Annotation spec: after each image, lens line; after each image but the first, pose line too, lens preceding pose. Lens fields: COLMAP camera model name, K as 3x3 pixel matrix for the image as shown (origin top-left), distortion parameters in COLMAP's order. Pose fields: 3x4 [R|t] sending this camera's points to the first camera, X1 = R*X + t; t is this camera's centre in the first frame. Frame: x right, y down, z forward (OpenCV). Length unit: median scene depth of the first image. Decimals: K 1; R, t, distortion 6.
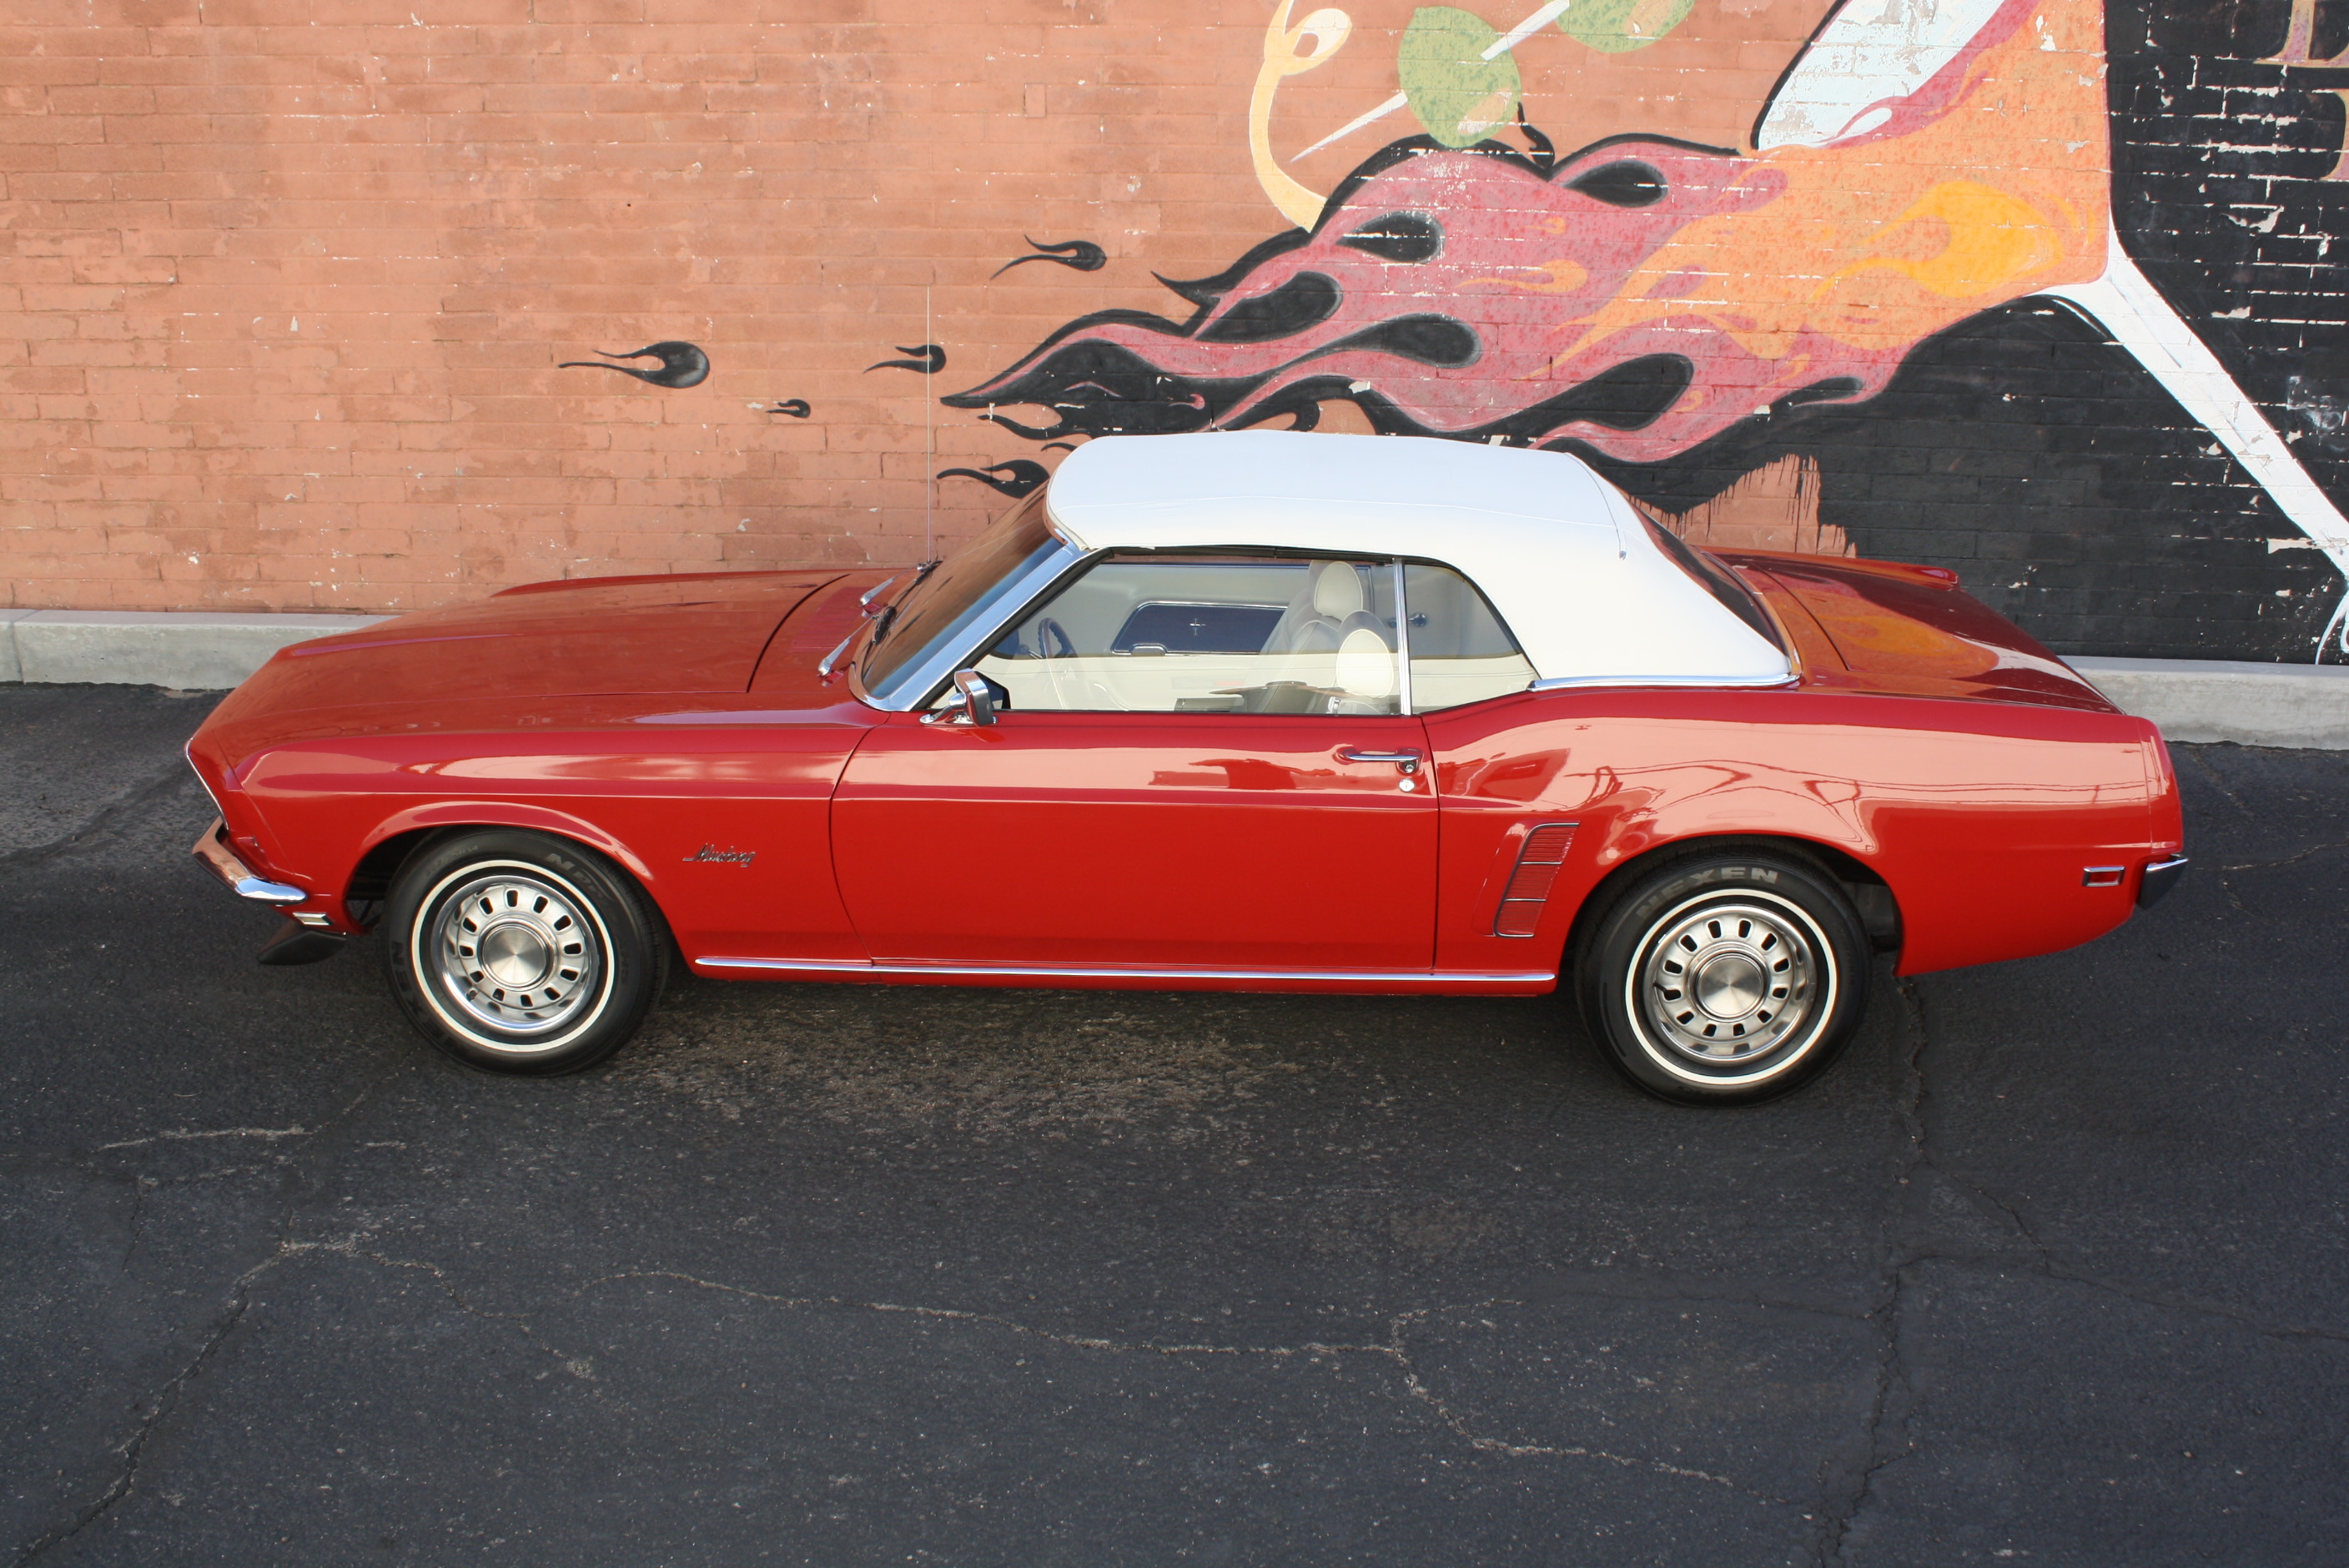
lens RADIAL K [[2178.8, 0, 1201.3], [0, 2178.8, 775.0], [0, 0, 1]] dist [-0.152736, 0.148205]
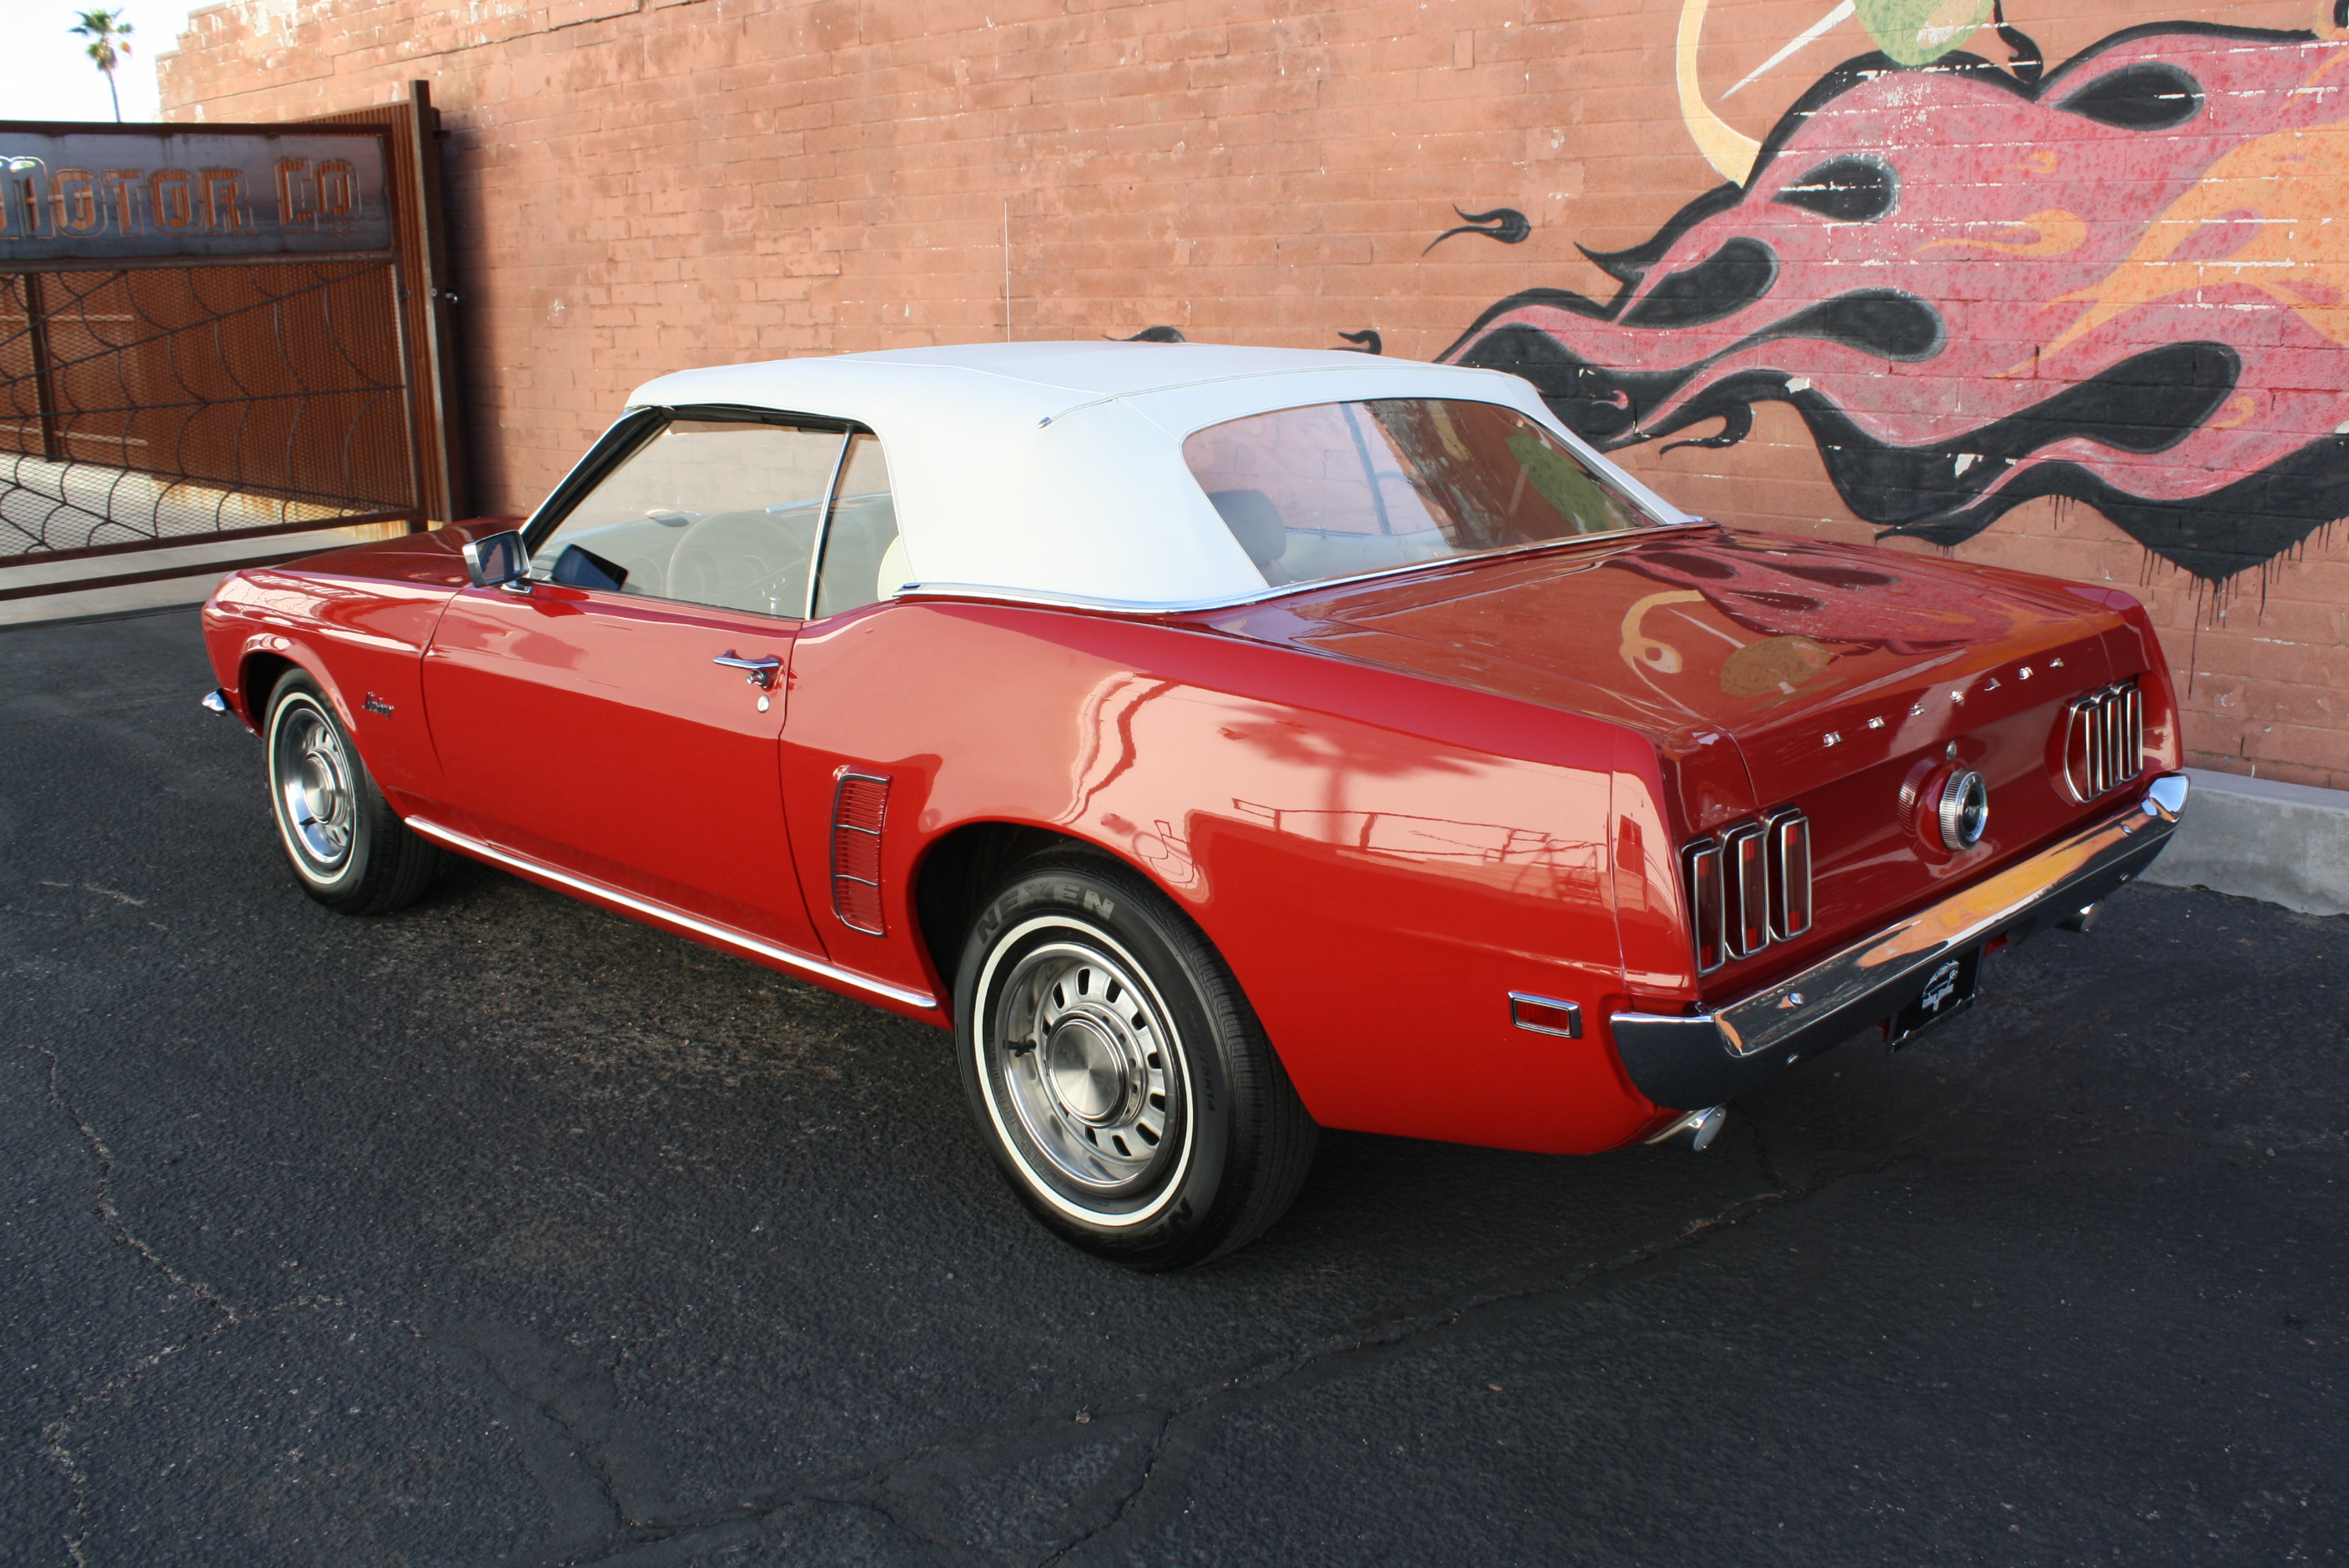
lens RADIAL K [[2114.9, 0, 1209.5], [0, 2114.9, 778.3], [0, 0, 1]] dist [-0.161208, 0.152043]
pose [[0.743484, 0.132240, -0.655549, 0.430950], [-0.183872, 0.982897, -0.010263, 0.006170], [0.642980, 0.128168, 0.755083, 0.324546]]
